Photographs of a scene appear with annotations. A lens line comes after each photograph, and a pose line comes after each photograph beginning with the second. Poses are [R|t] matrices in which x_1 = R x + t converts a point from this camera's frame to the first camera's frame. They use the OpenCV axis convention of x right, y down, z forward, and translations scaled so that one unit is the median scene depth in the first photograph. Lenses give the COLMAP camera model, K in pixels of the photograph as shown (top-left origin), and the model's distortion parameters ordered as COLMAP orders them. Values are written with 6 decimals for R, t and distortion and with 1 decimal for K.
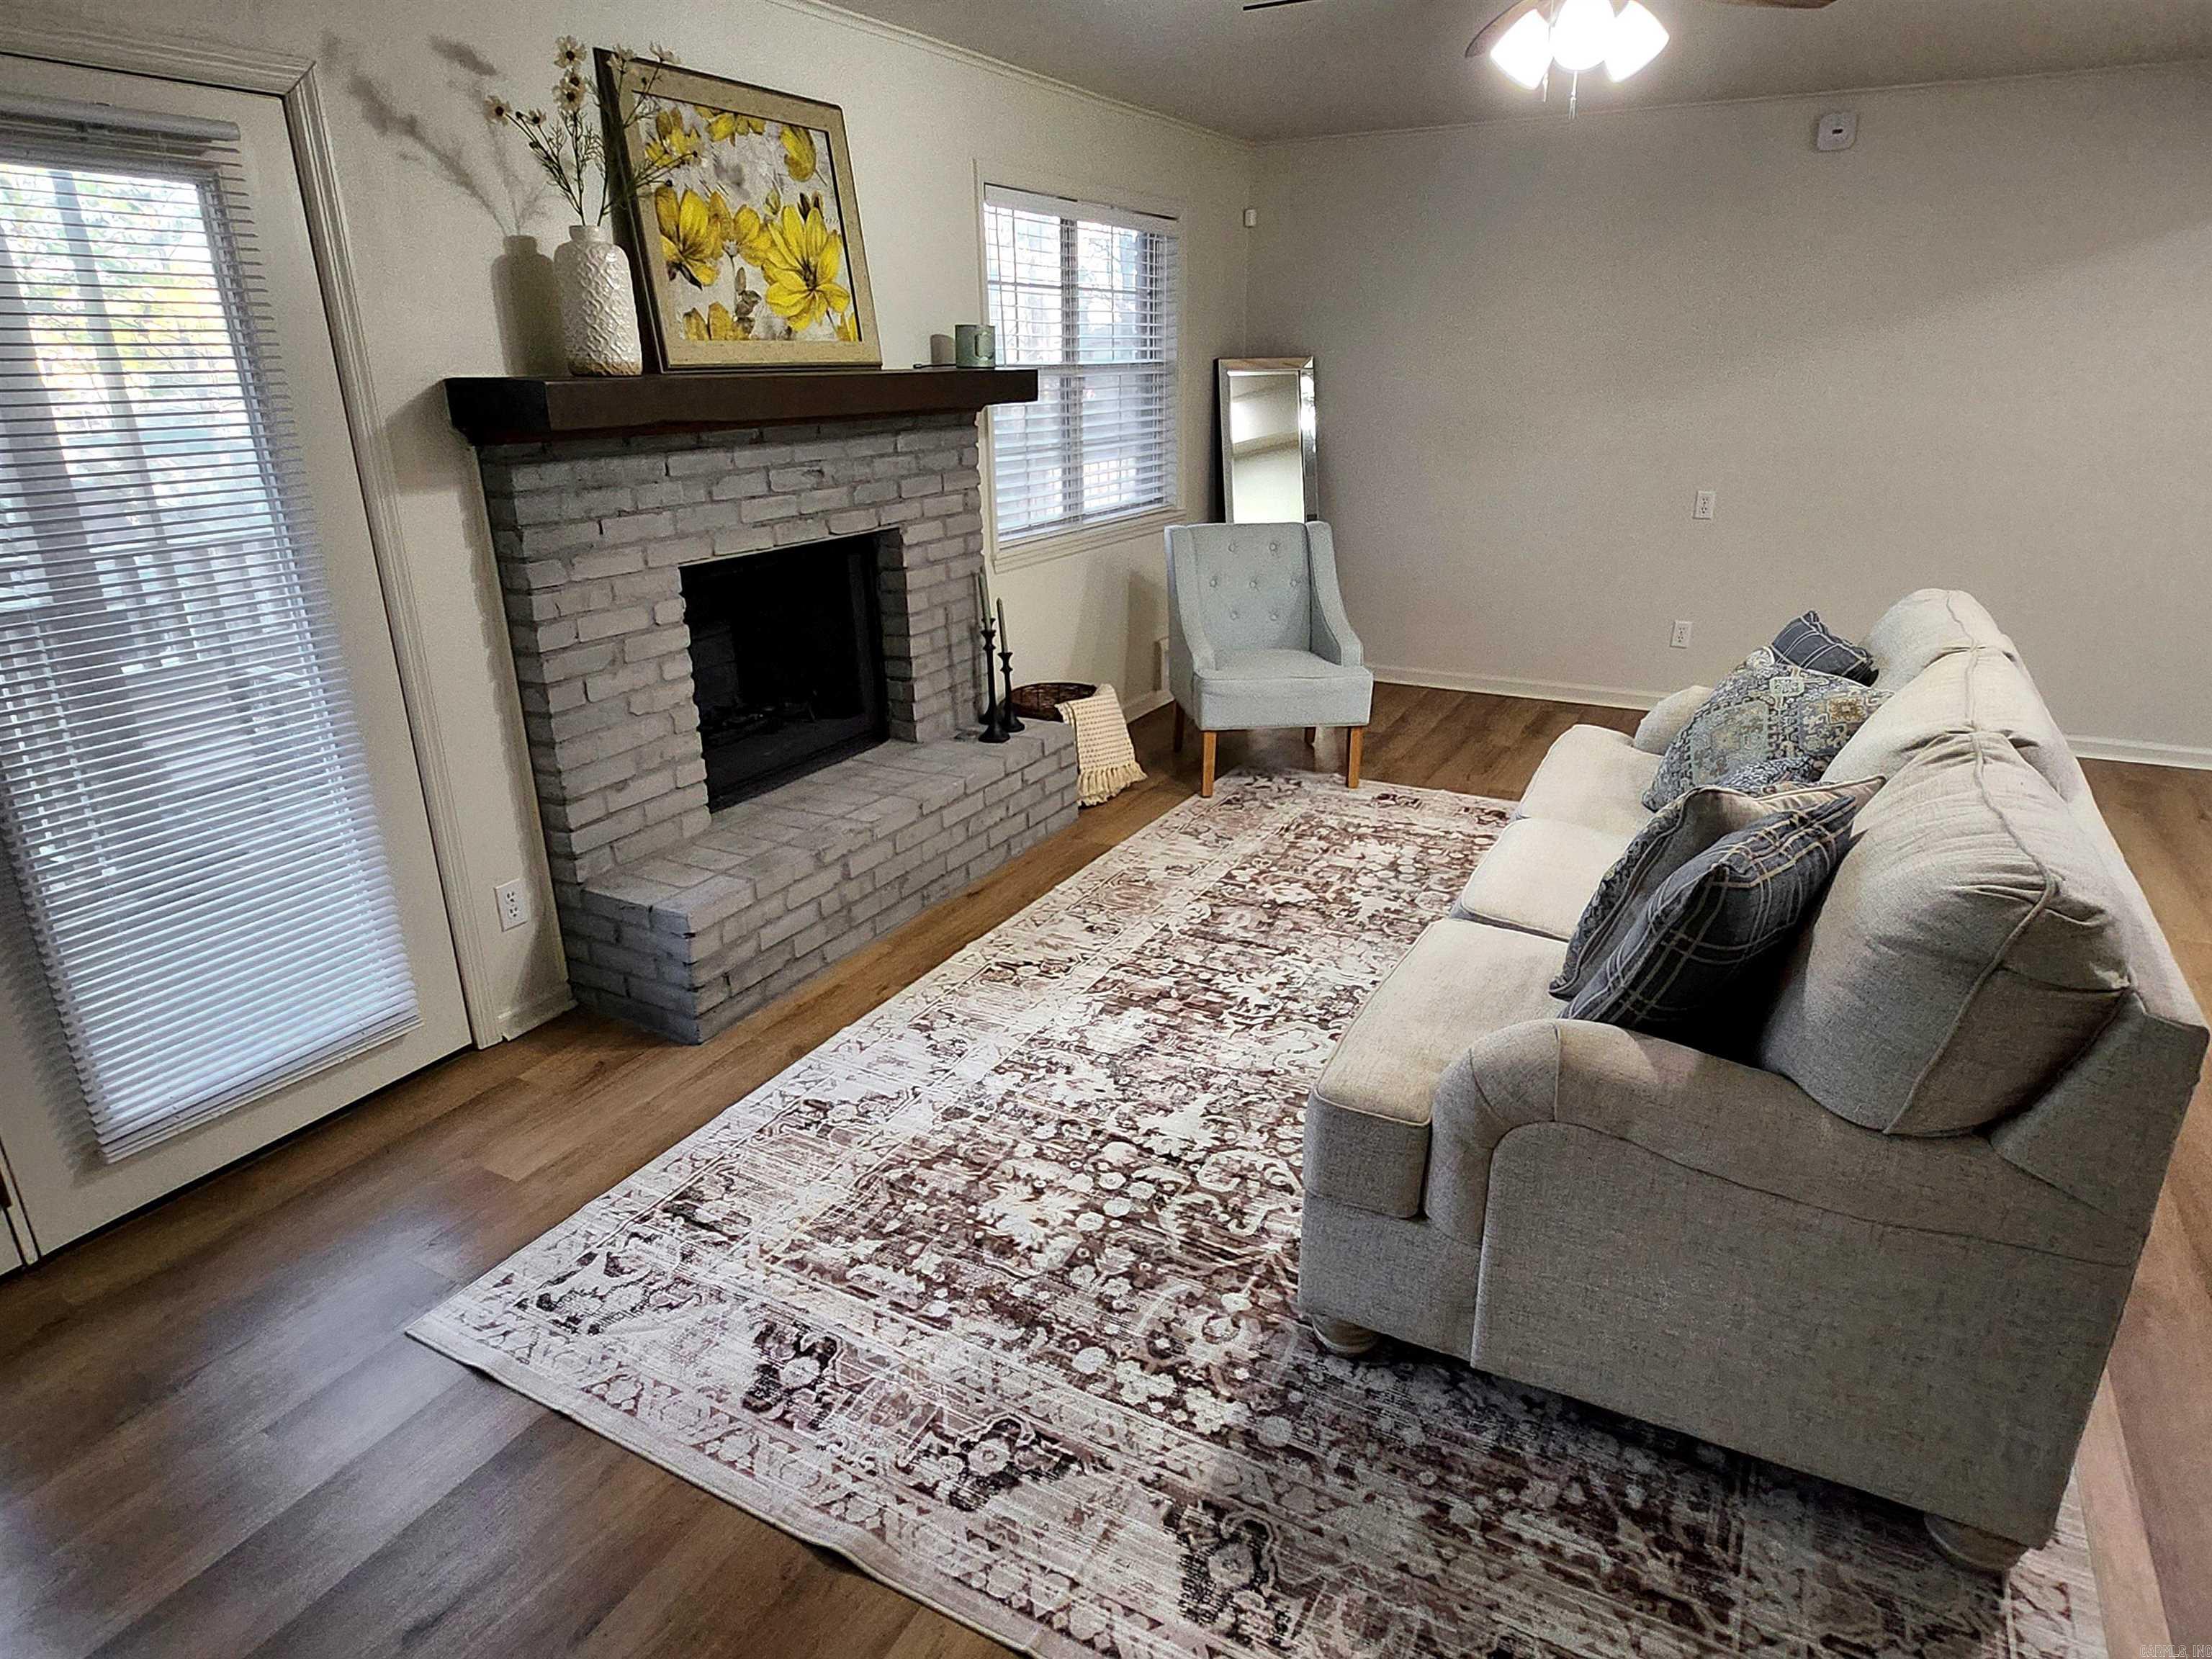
lens RADIAL K [[1299.0, 0, 1102.0], [0, 1299.0, 835.9], [0, 0, 1]] dist [-0.001181, 0.002933]
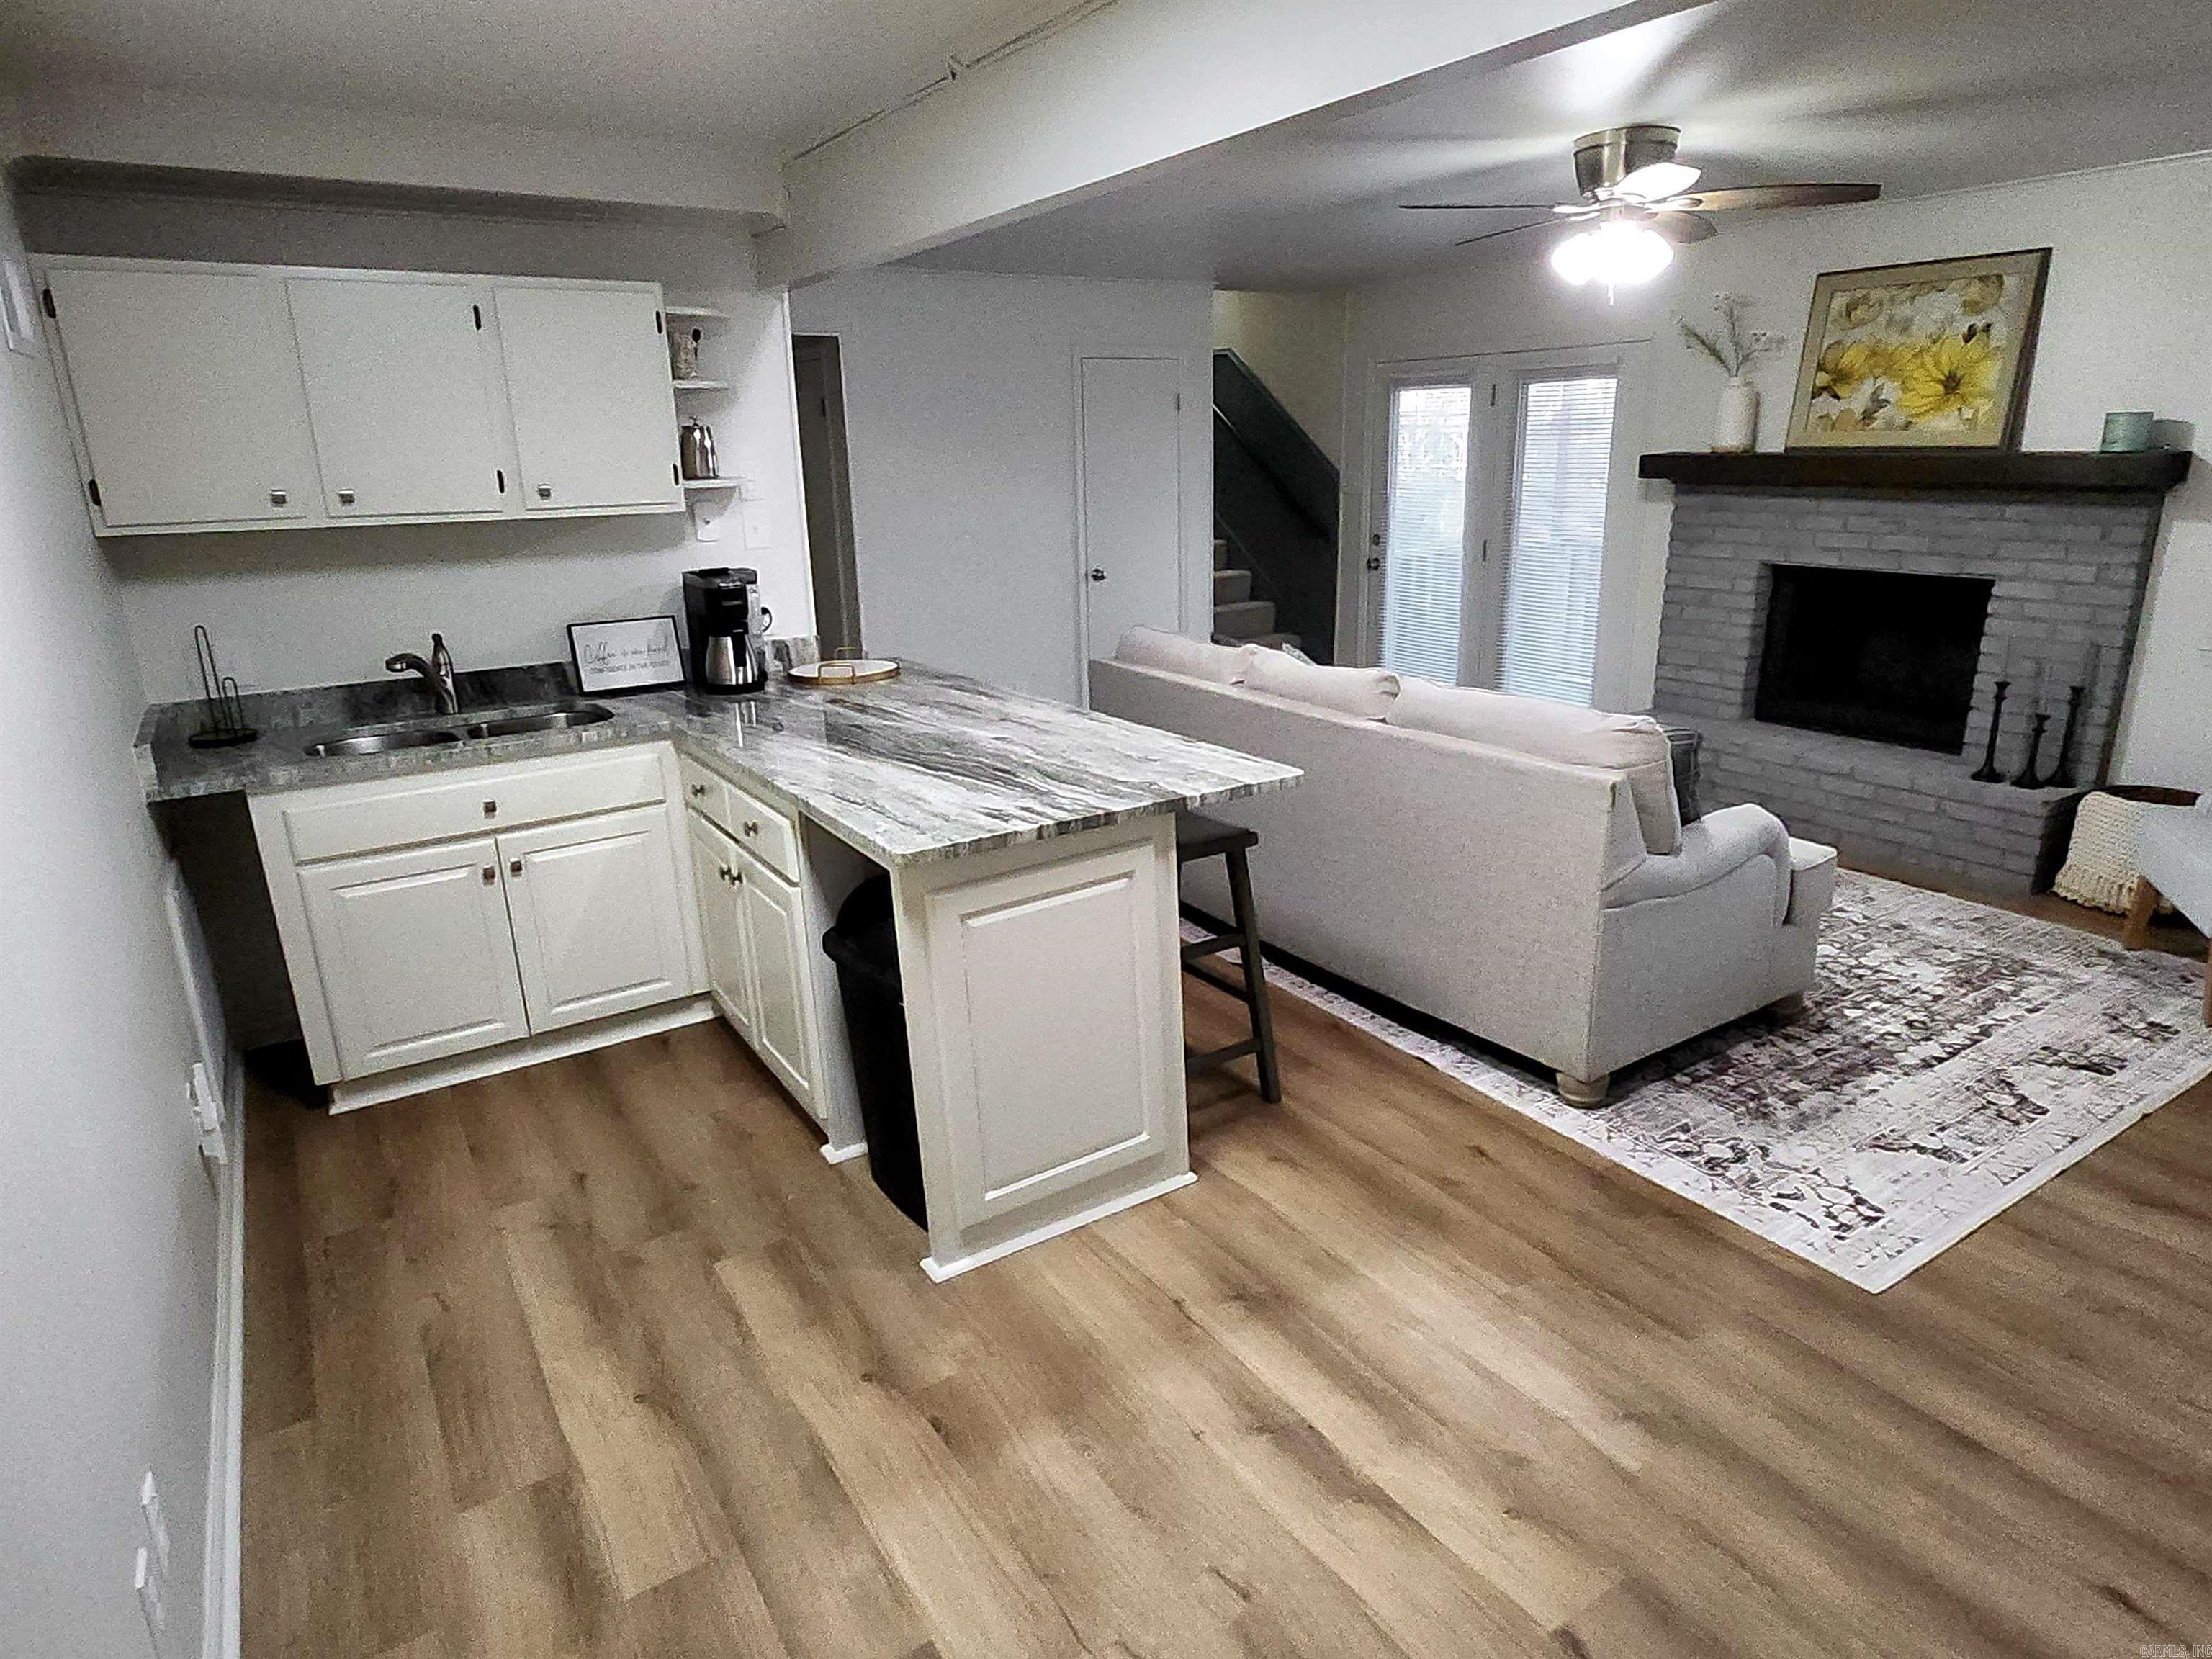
lens RADIAL K [[1299.0, 0, 1102.0], [0, 1299.0, 835.9], [0, 0, 1]] dist [-0.001181, 0.002933]
pose [[-0.486260, 0.274349, -0.829629, 1.647872], [-0.279898, 0.850506, 0.445305, -0.427279], [0.827773, 0.448745, -0.336777, 1.036793]]
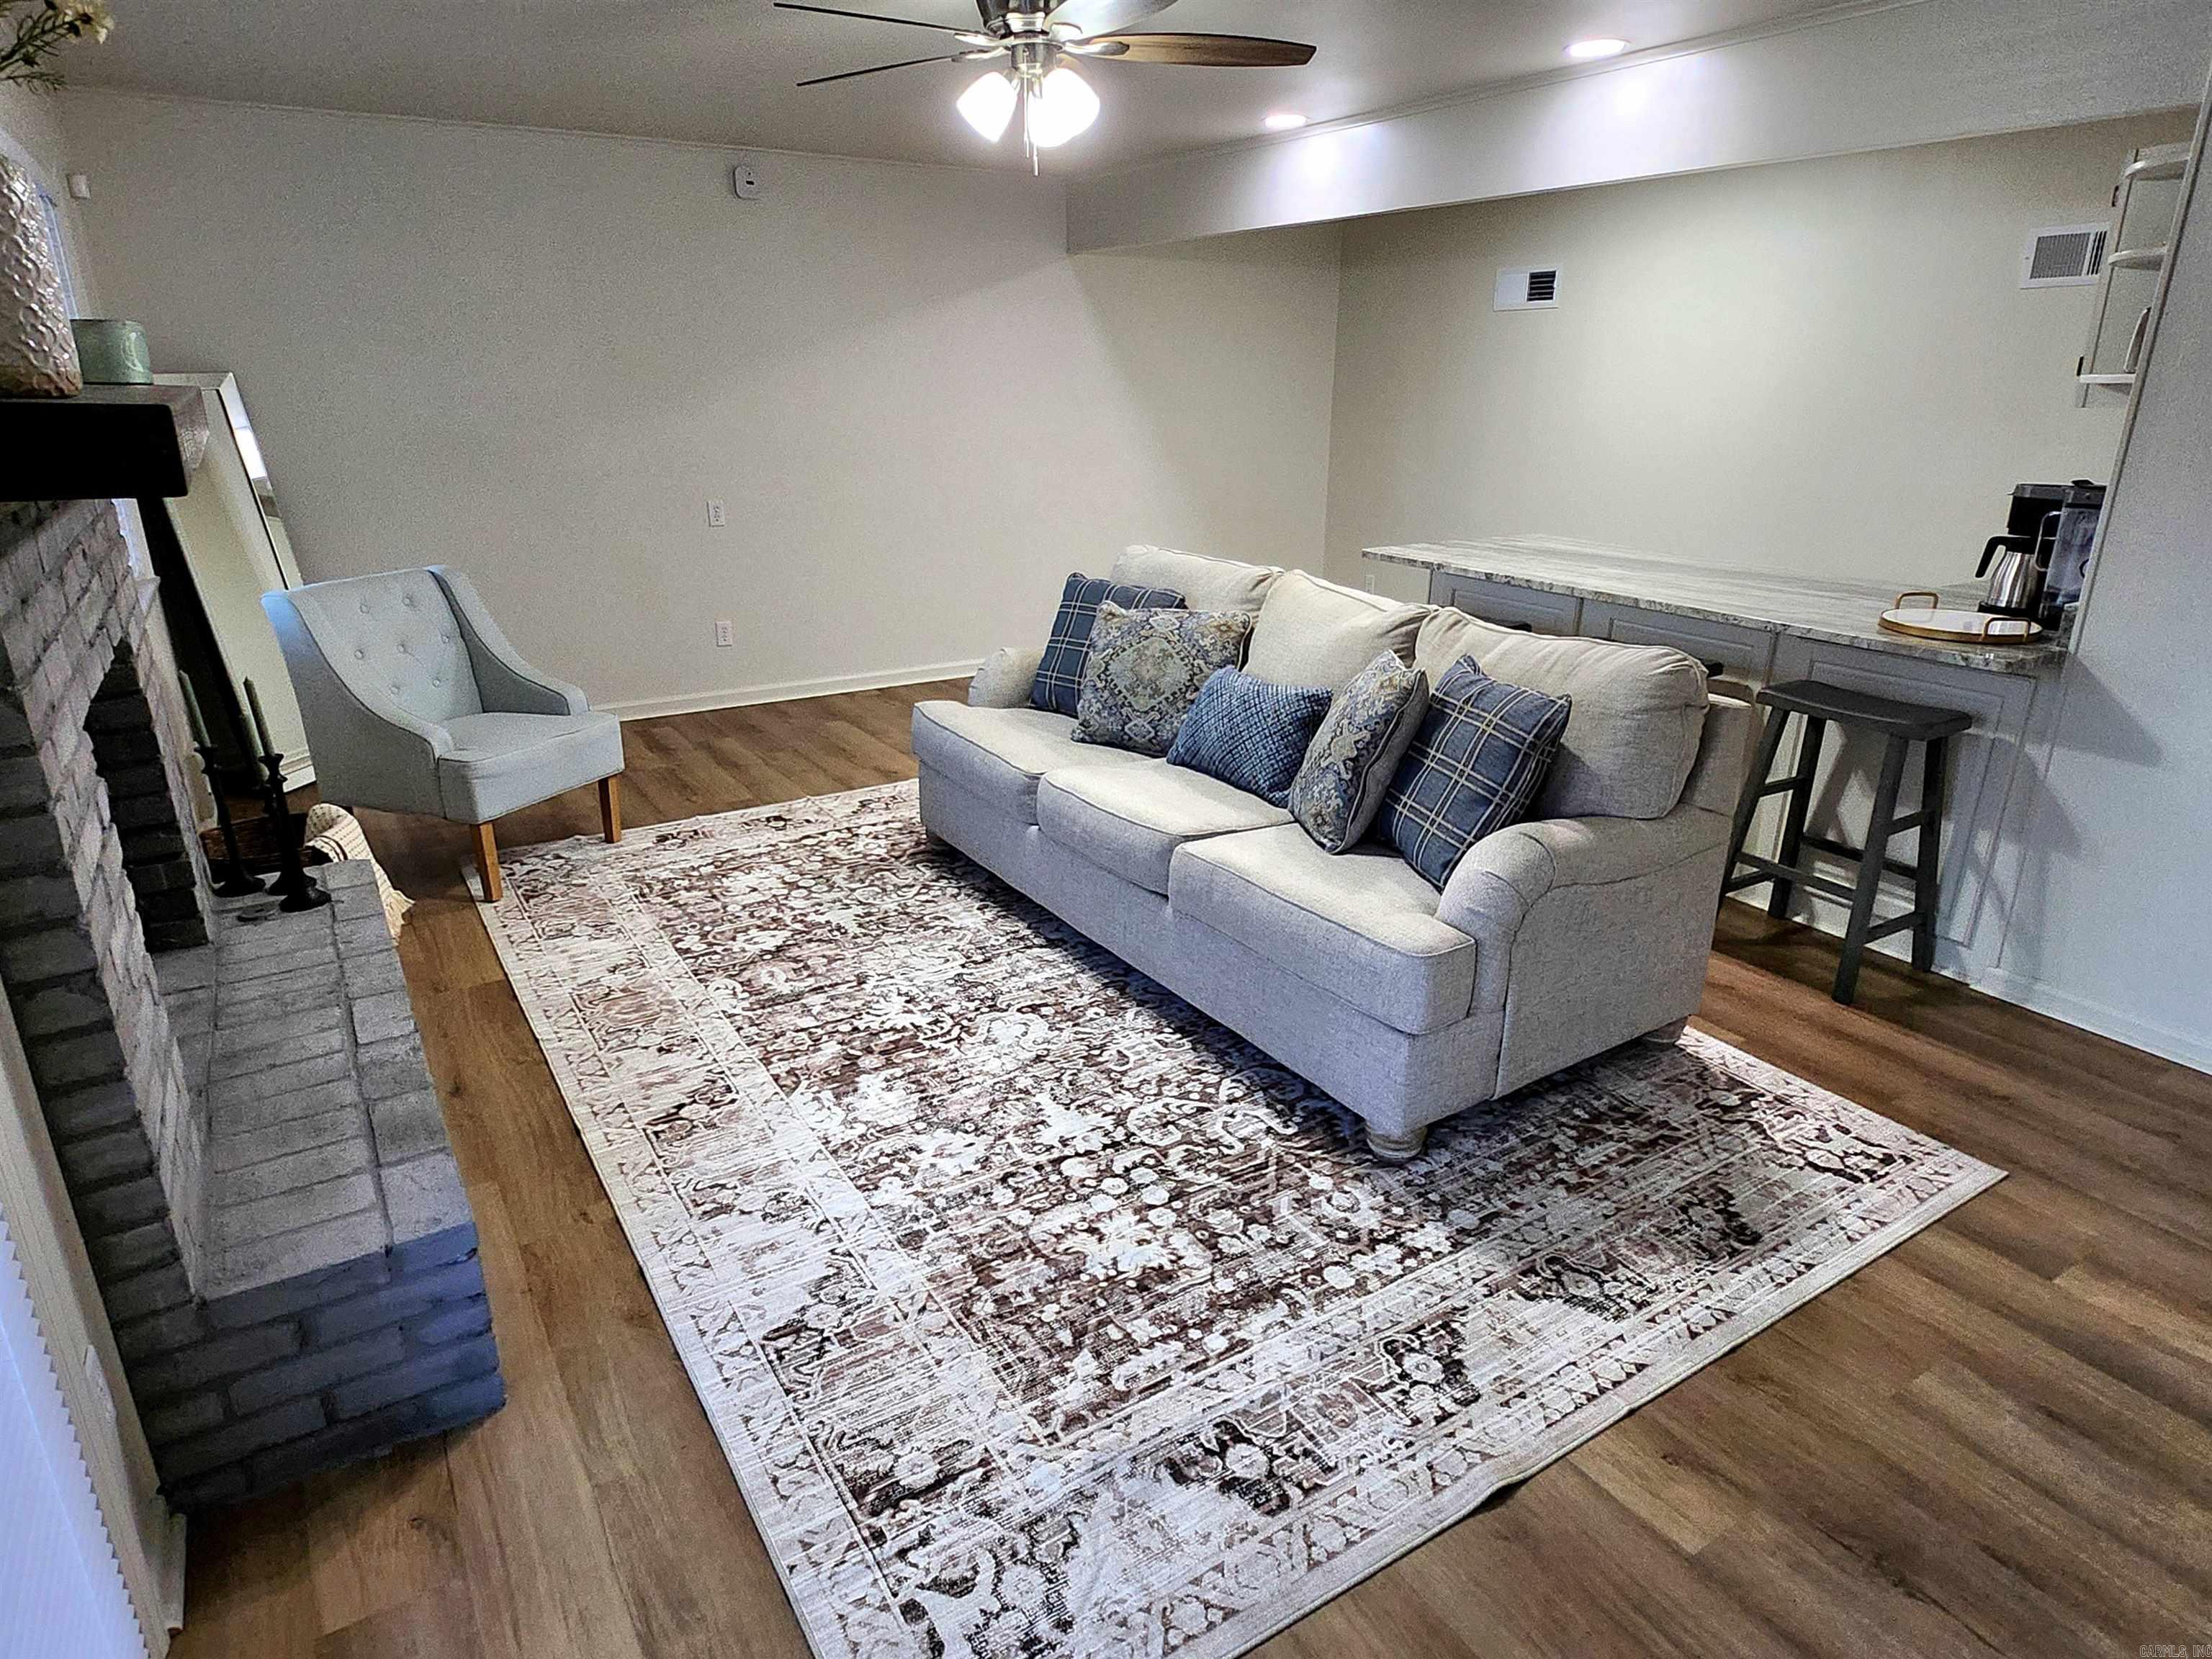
lens RADIAL K [[1299.0, 0, 1102.0], [0, 1299.0, 835.9], [0, 0, 1]] dist [-0.001181, 0.002933]
pose [[0.487978, -0.283511, 0.825530, -0.604825], [0.296106, 0.943465, 0.148982, -0.115989], [-0.821096, 0.171744, 0.544339, 0.330445]]
